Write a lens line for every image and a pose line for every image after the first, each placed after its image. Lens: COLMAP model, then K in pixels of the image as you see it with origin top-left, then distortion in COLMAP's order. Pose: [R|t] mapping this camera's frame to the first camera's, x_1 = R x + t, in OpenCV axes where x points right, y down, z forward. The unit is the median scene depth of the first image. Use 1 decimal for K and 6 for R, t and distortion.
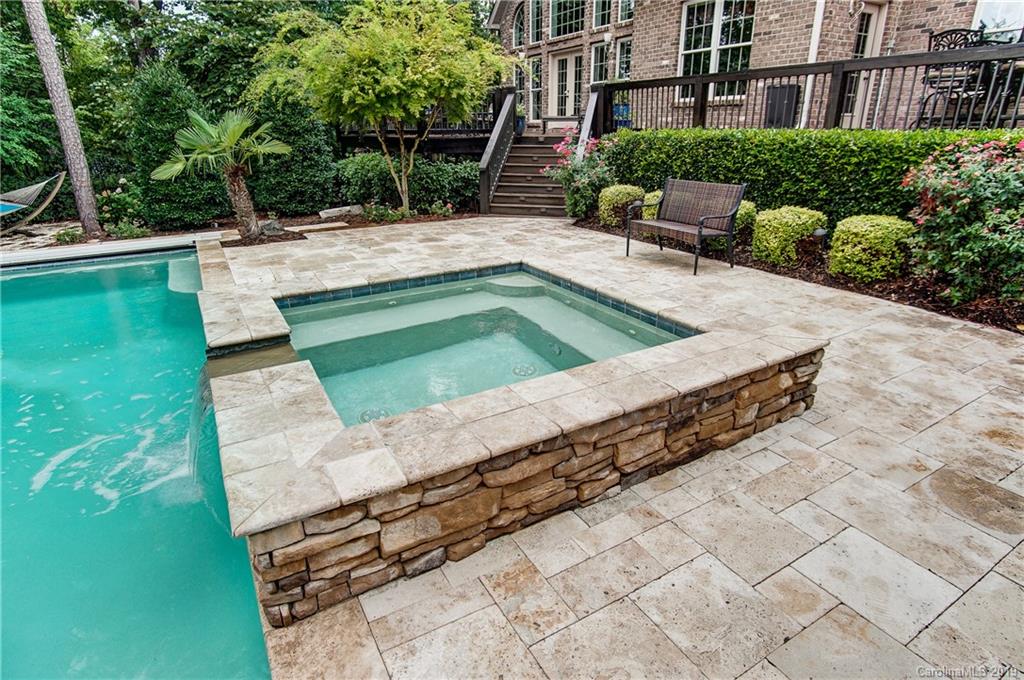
lens RADIAL K [[548.6, 0, 511.0], [0, 548.6, 335.1], [0, 0, 1]] dist [-0.022708, 0.000666]
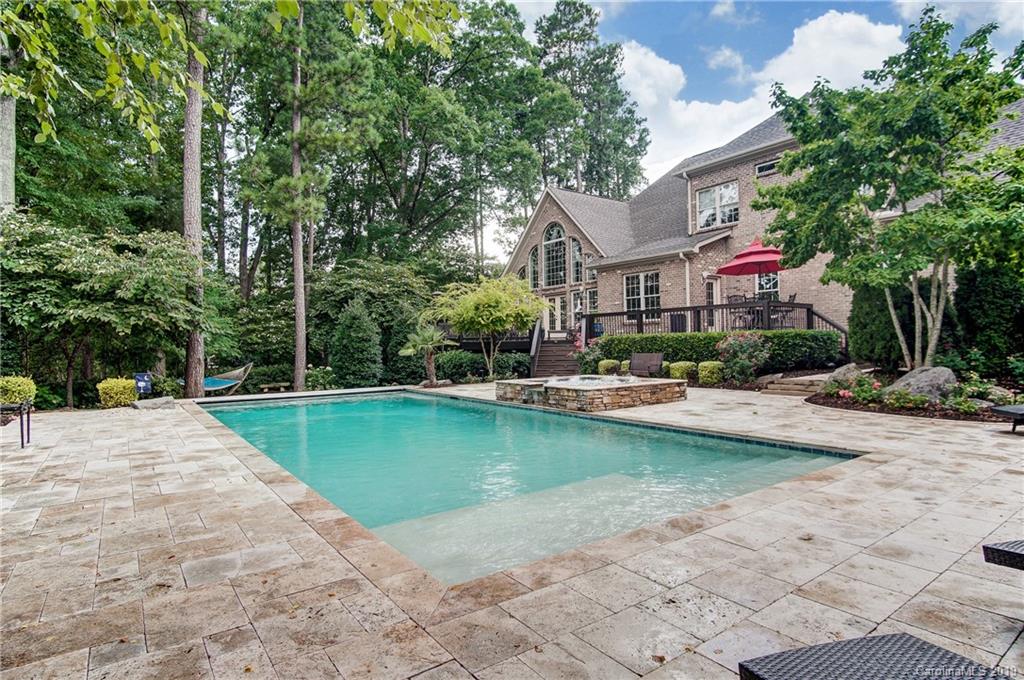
lens RADIAL K [[548.6, 0, 513.2], [0, 548.6, 340.7], [0, 0, 1]] dist [-0.022708, 0.000666]
pose [[0.994321, -0.008573, 0.106078, -0.360671], [0.046160, 0.932852, -0.357290, 0.369492], [-0.095892, 0.360157, 0.927950, -0.885761]]
